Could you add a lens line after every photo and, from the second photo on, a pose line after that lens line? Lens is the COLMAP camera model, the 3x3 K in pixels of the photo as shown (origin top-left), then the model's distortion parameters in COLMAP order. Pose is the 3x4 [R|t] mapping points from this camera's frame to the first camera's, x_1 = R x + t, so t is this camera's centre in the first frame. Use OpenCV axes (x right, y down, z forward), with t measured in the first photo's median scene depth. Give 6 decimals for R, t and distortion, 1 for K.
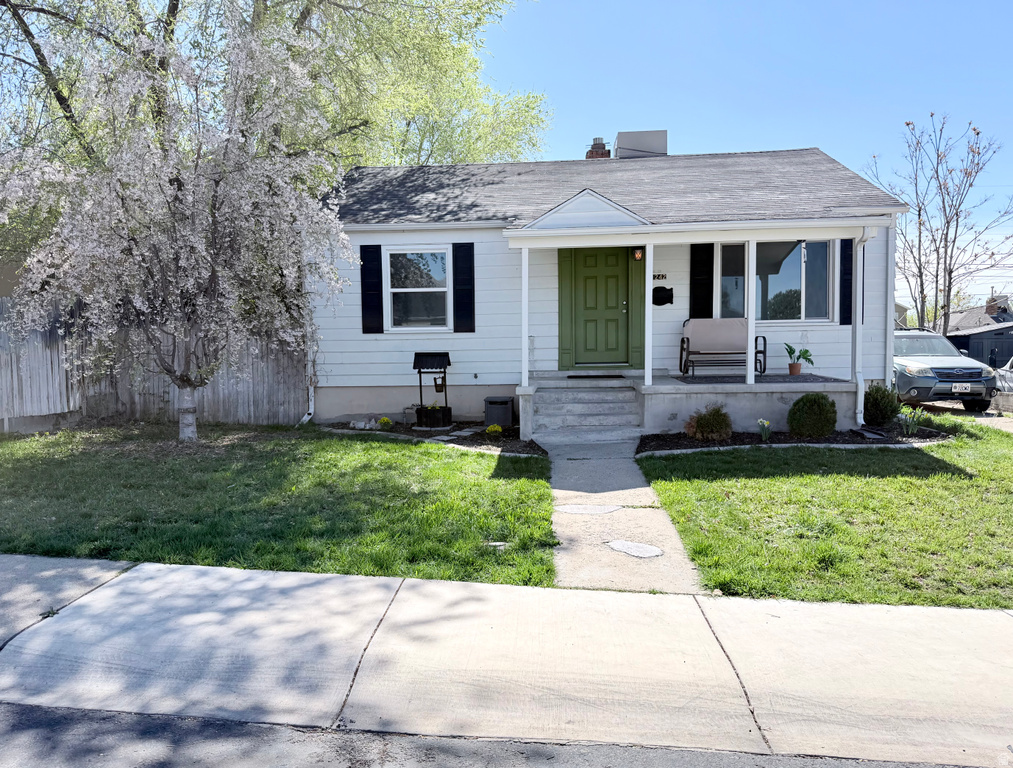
lens RADIAL K [[758.1, 0, 506.6], [0, 758.1, 402.8], [0, 0, 1]] dist [0.049482, -0.001190]
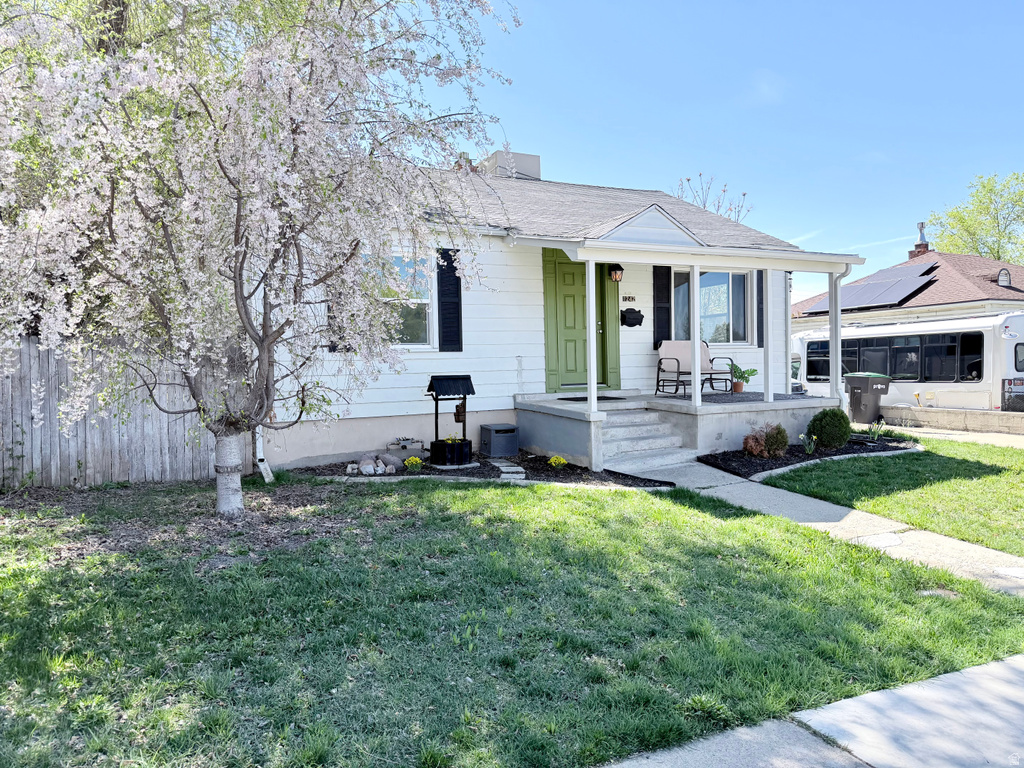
lens RADIAL K [[724.6, 0, 516.5], [0, 724.6, 388.1], [0, 0, 1]] dist [0.160684, -0.212652]
pose [[0.843754, -0.019870, 0.536363, -0.462643], [0.042947, 0.998610, -0.030565, -0.024081], [-0.535010, 0.048825, 0.843434, 0.276624]]
